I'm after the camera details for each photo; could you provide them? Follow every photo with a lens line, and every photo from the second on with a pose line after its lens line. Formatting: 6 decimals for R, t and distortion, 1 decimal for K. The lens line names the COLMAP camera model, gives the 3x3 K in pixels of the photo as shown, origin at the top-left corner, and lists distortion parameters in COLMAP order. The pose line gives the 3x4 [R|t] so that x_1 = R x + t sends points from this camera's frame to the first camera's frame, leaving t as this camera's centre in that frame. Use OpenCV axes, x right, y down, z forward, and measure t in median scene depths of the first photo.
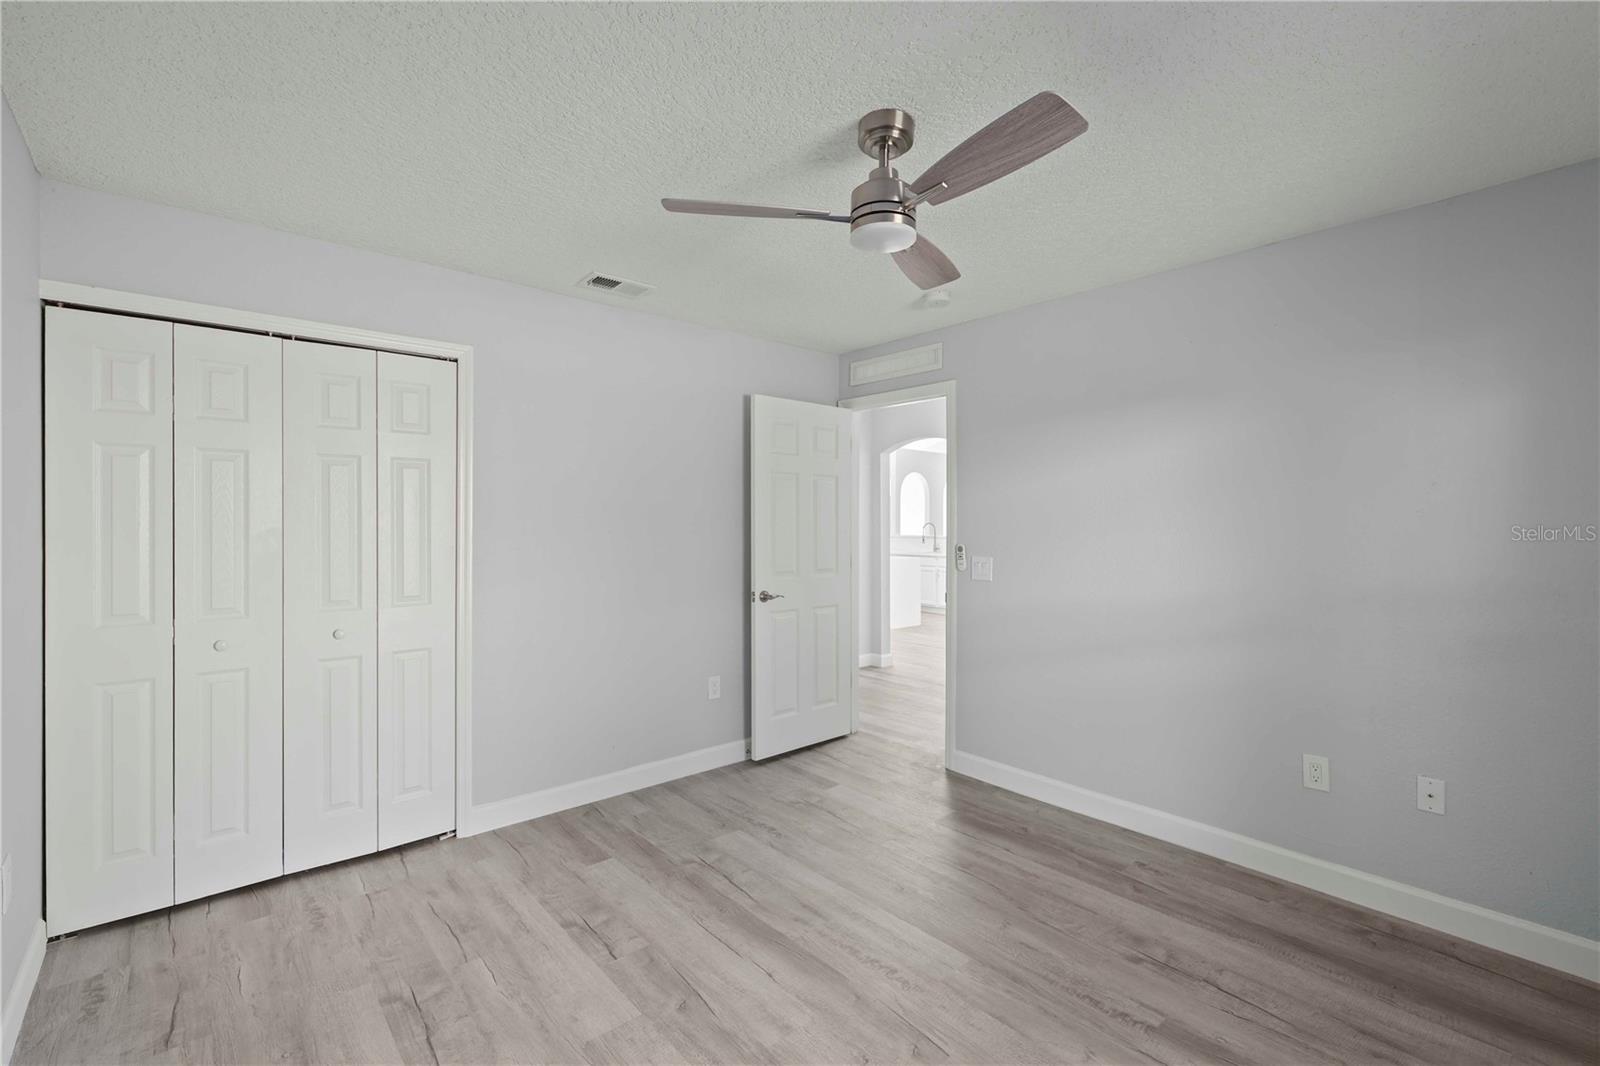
lens RADIAL K [[699.8, 0, 802.2], [0, 699.8, 519.1], [0, 0, 1]] dist [0.000589, 0.000110]
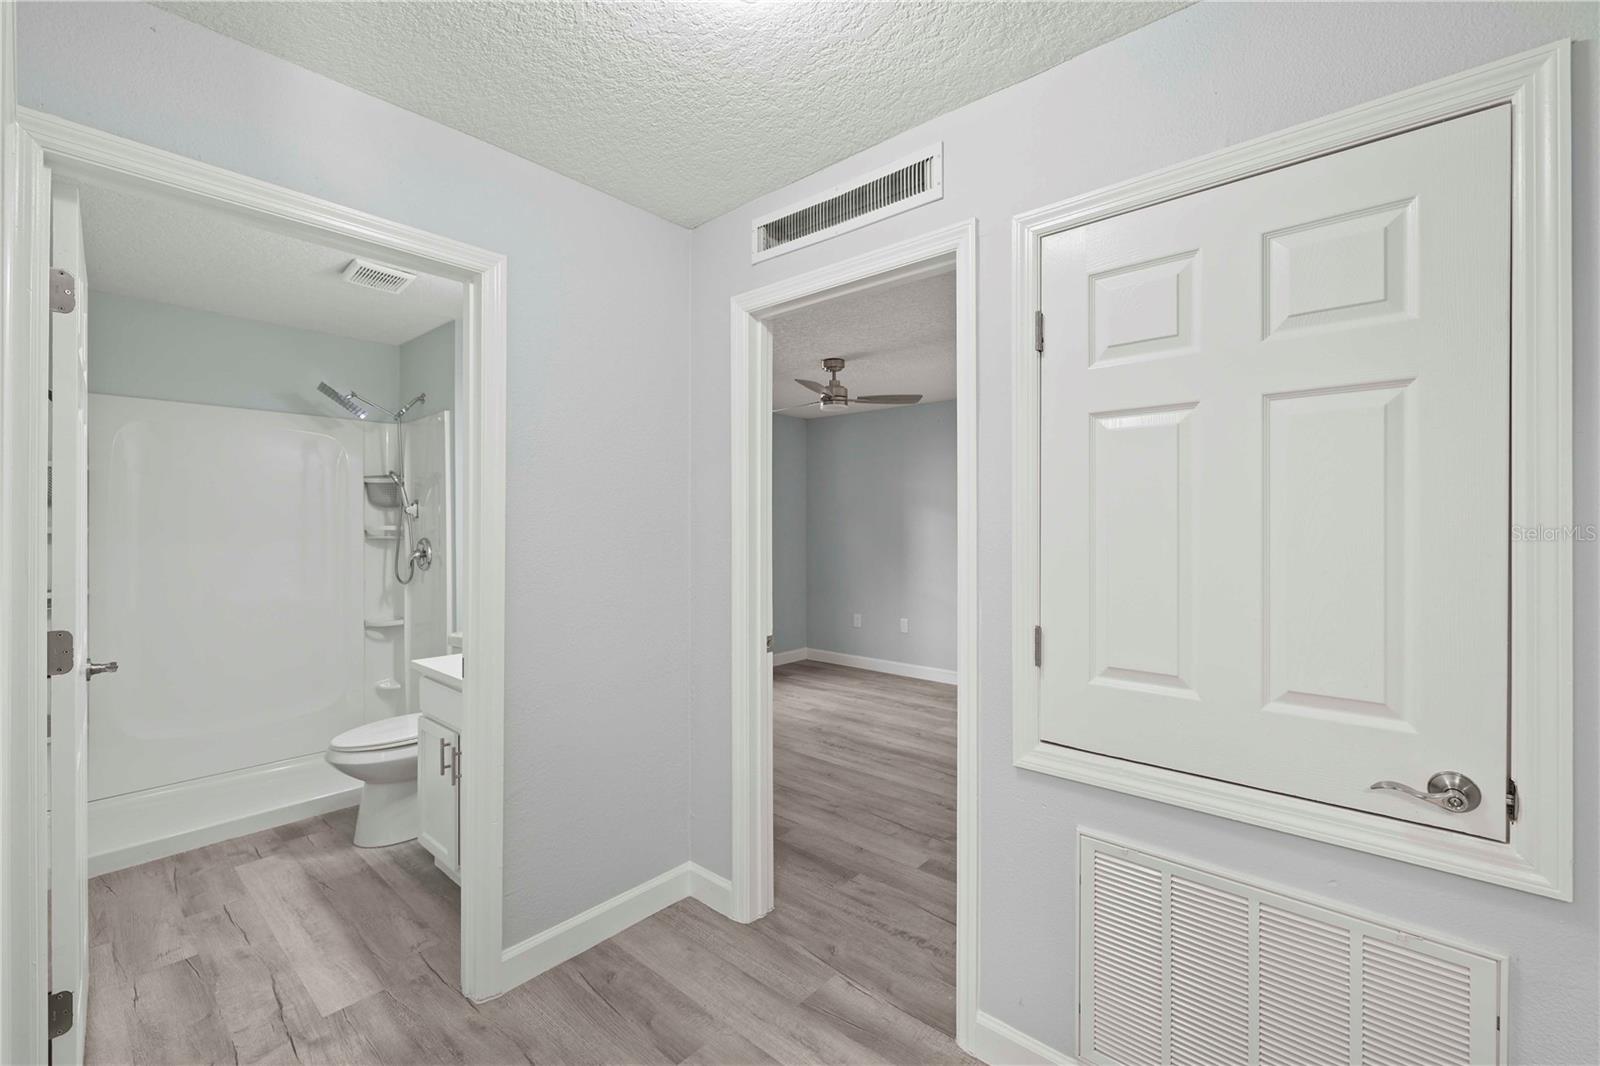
lens RADIAL K [[699.8, 0, 802.2], [0, 699.8, 519.1], [0, 0, 1]] dist [0.000589, 0.000110]
pose [[-0.990996, -0.002075, -0.133877, 0.481754], [-0.001478, 0.999989, -0.004559, -0.011067], [0.133885, -0.004320, -0.990987, 2.976663]]
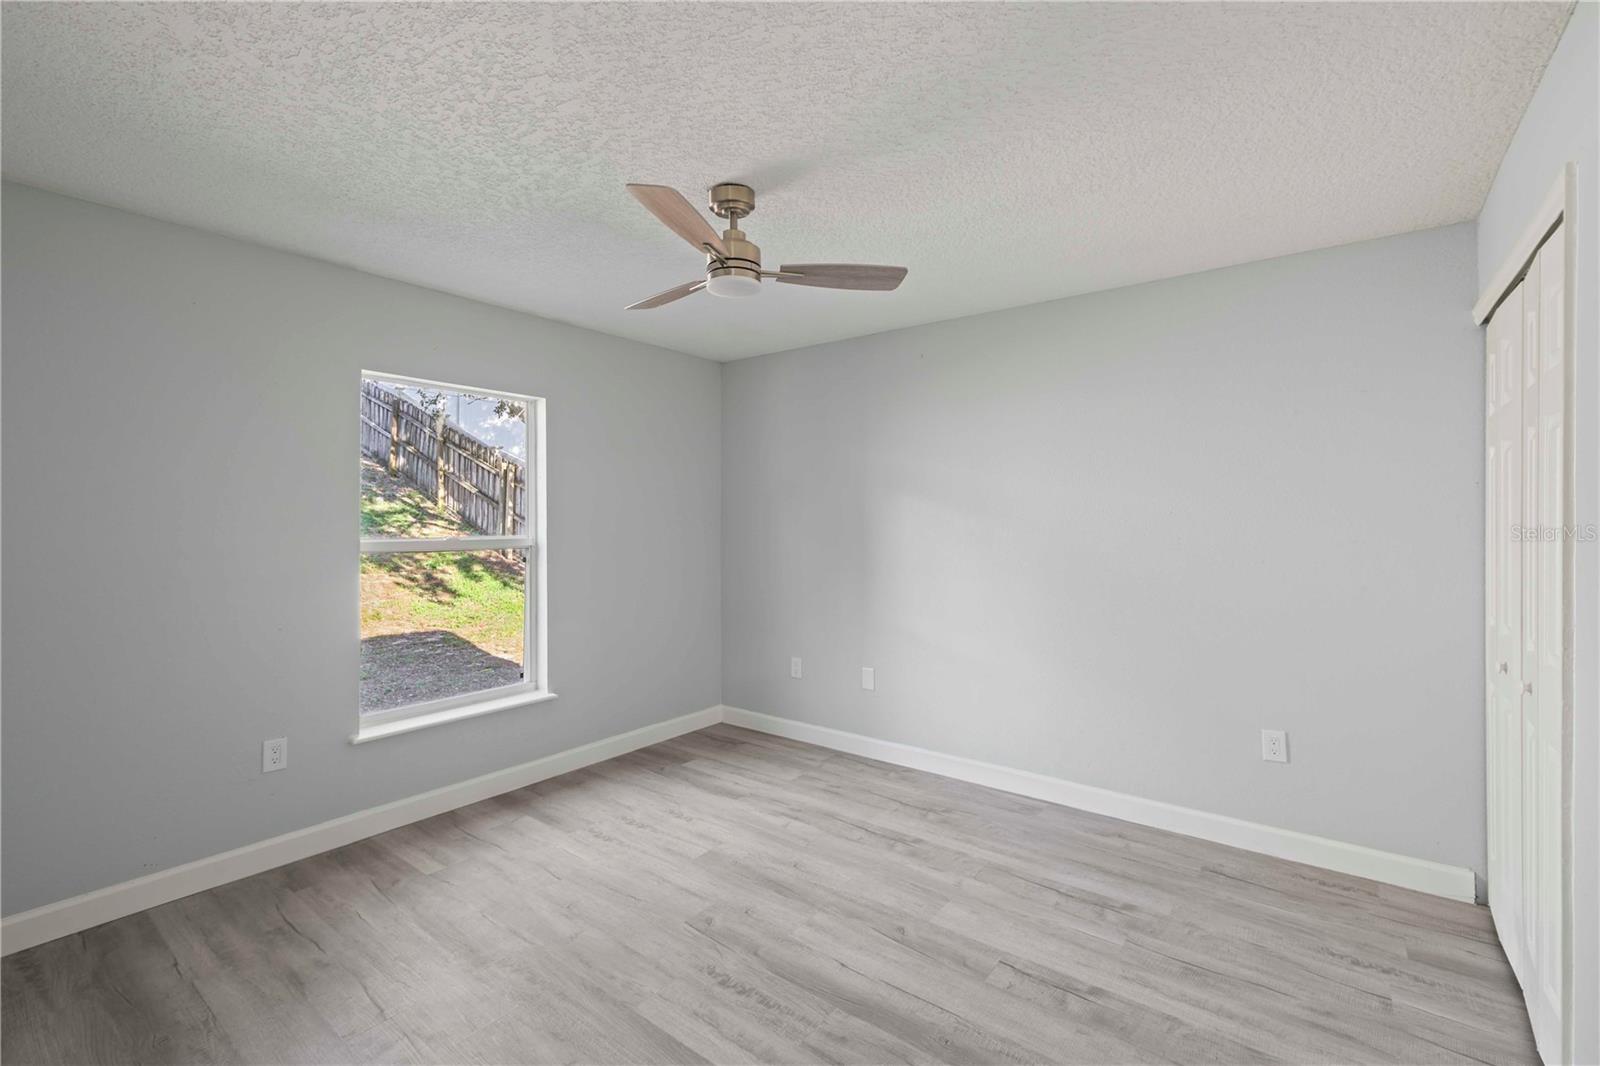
lens RADIAL K [[699.8, 0, 802.2], [0, 699.8, 519.1], [0, 0, 1]] dist [0.000589, 0.000110]
pose [[-0.980450, -0.000212, -0.196770, 0.208480], [0.000999, 0.999981, -0.006056, 0.003432], [0.196767, -0.006135, -0.980431, 1.943975]]
